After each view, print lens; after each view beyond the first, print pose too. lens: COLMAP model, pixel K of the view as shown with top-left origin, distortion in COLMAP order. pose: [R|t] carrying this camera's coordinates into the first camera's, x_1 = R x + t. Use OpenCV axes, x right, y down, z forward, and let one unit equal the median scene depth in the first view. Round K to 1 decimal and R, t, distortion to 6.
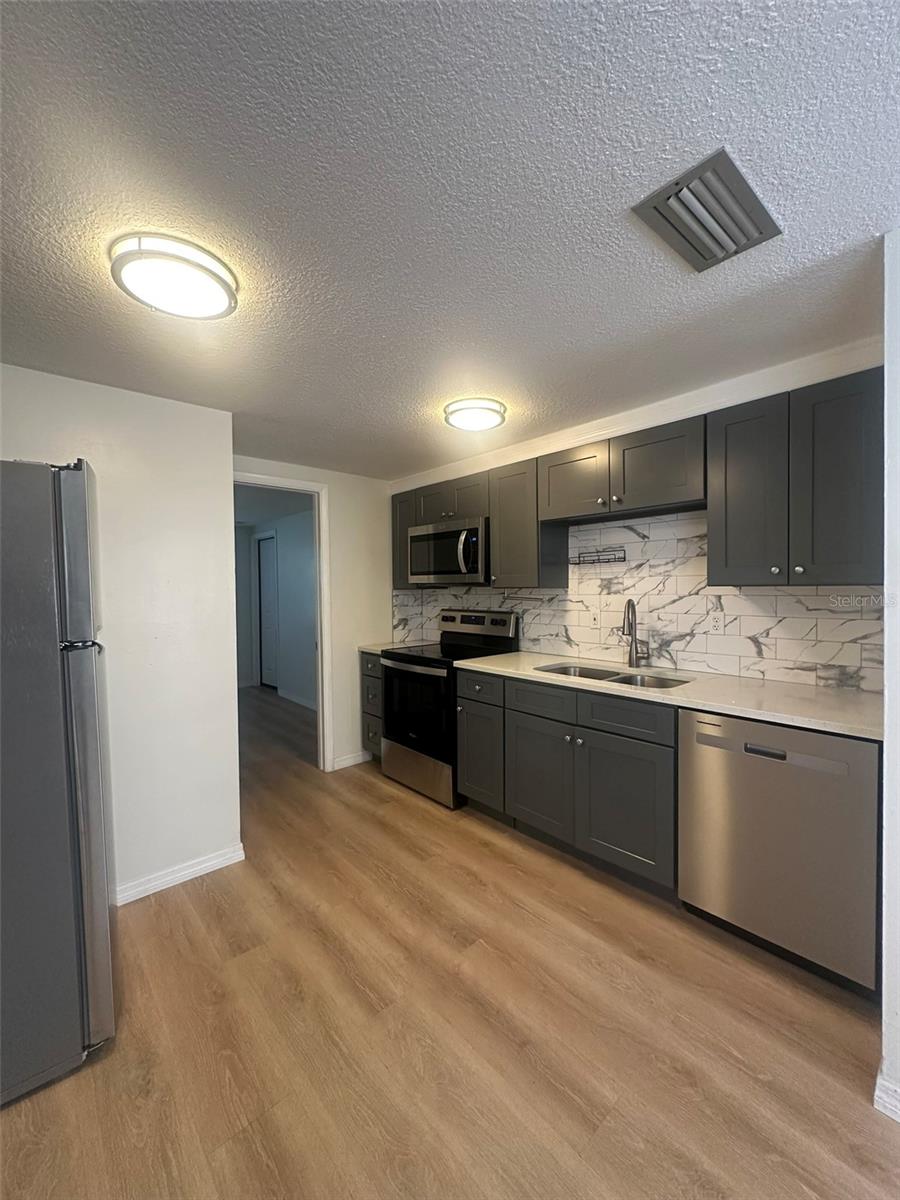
lens RADIAL K [[477.9, 0, 455.0], [0, 477.9, 600.5], [0, 0, 1]] dist [-0.000553, -0.000042]
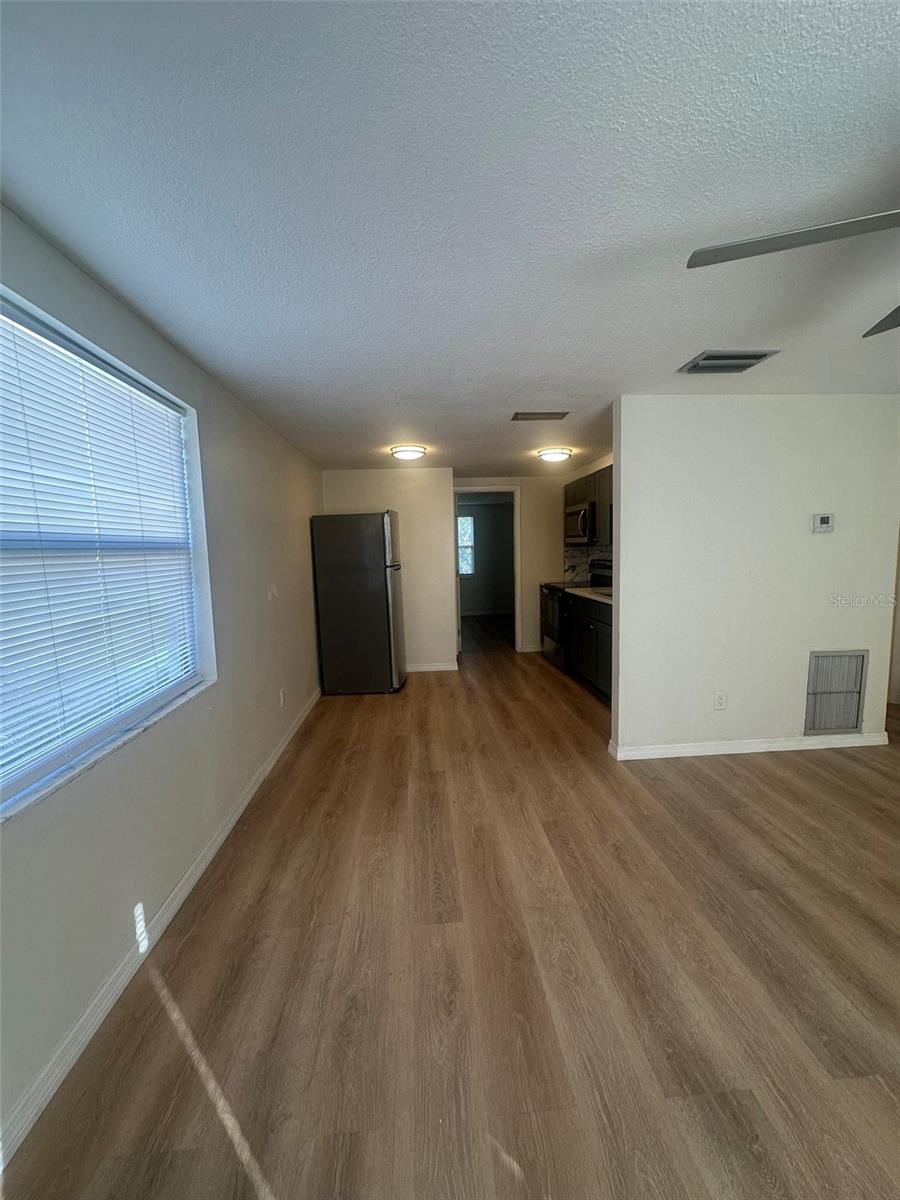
lens RADIAL K [[477.9, 0, 455.0], [0, 477.9, 600.5], [0, 0, 1]] dist [-0.000553, -0.000042]
pose [[0.793917, 0.057646, -0.605287, 1.051821], [-0.001537, 0.995683, 0.092810, 0.014796], [0.608024, -0.072753, 0.790578, -0.892656]]
